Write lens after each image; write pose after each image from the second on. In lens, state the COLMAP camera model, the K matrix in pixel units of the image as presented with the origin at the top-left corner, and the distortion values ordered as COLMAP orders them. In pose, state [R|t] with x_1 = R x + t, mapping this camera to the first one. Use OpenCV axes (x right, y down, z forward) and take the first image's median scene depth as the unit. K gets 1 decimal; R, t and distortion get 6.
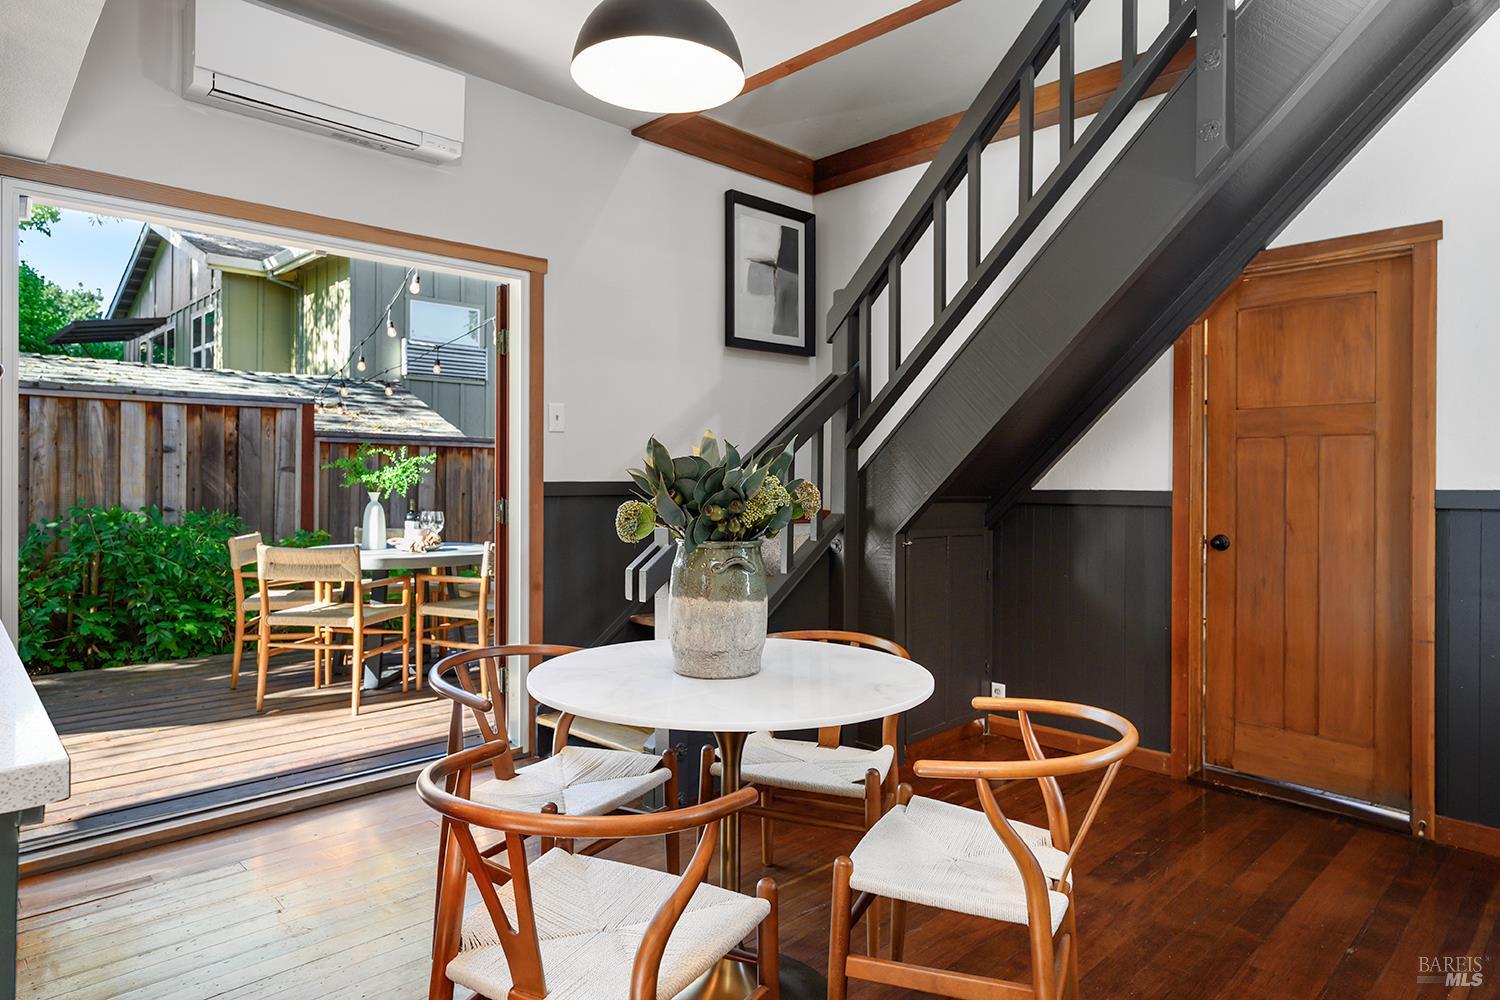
lens RADIAL K [[898.2, 0, 728.9], [0, 898.2, 465.7], [0, 0, 1]] dist [-0.001253, 0.002089]
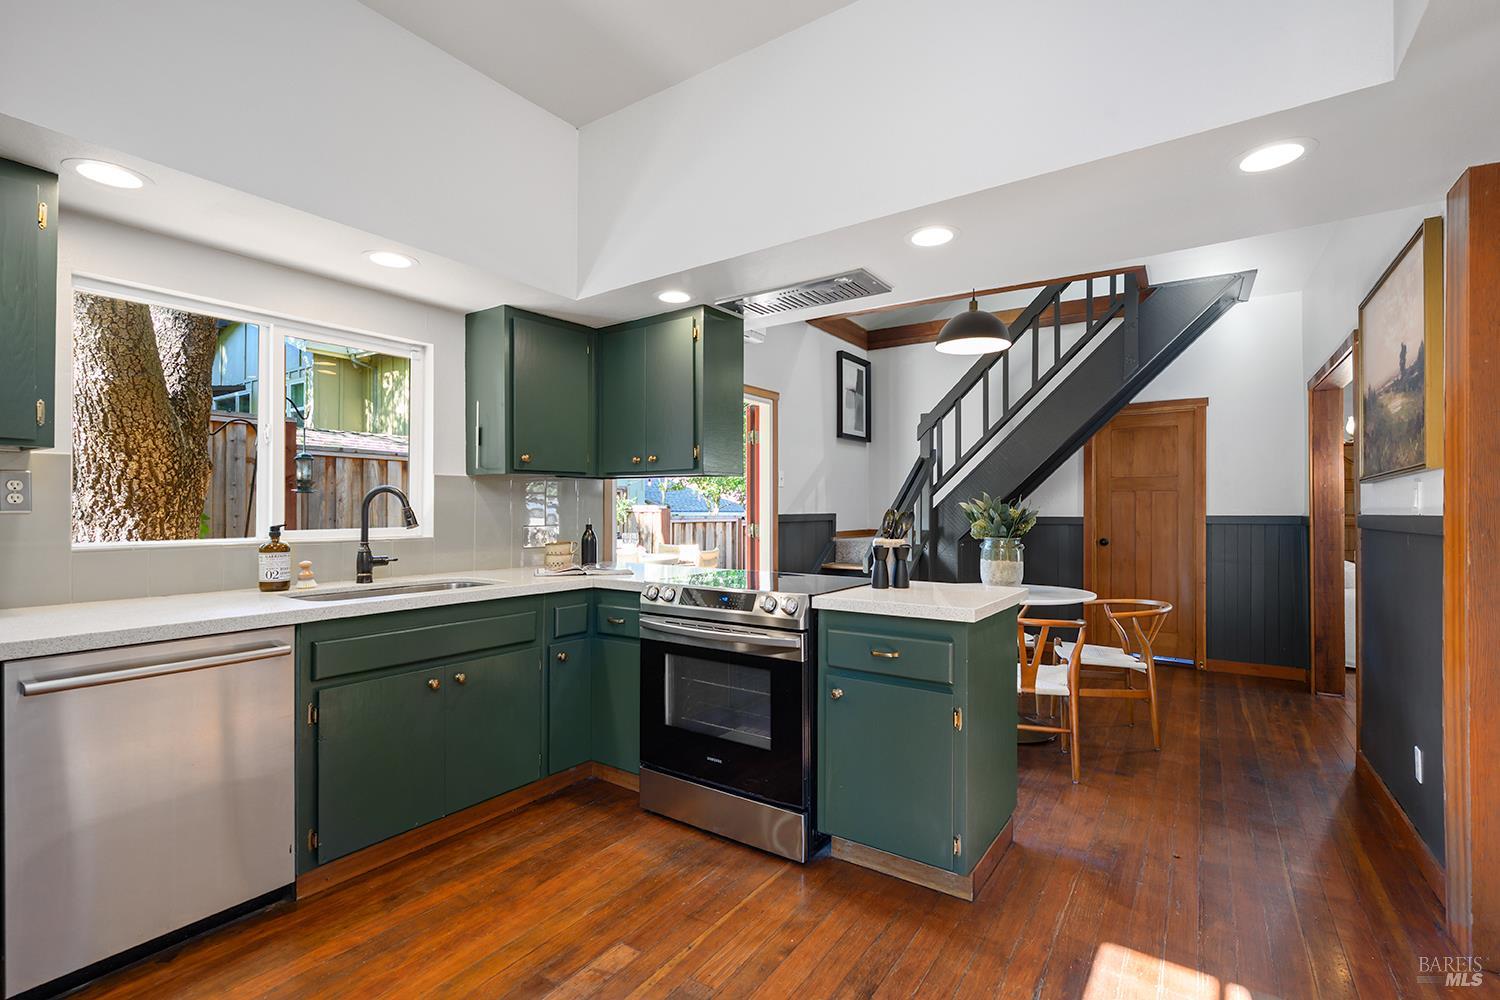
lens RADIAL K [[679.6, 0, 749.2], [0, 679.6, 503.5], [0, 0, 1]] dist [-0.001324, 0.000052]
pose [[0.977861, -0.001988, 0.209245, -0.554040], [0.001029, 0.999988, 0.004690, -0.010500], [-0.209252, -0.004371, 0.977852, -0.344767]]
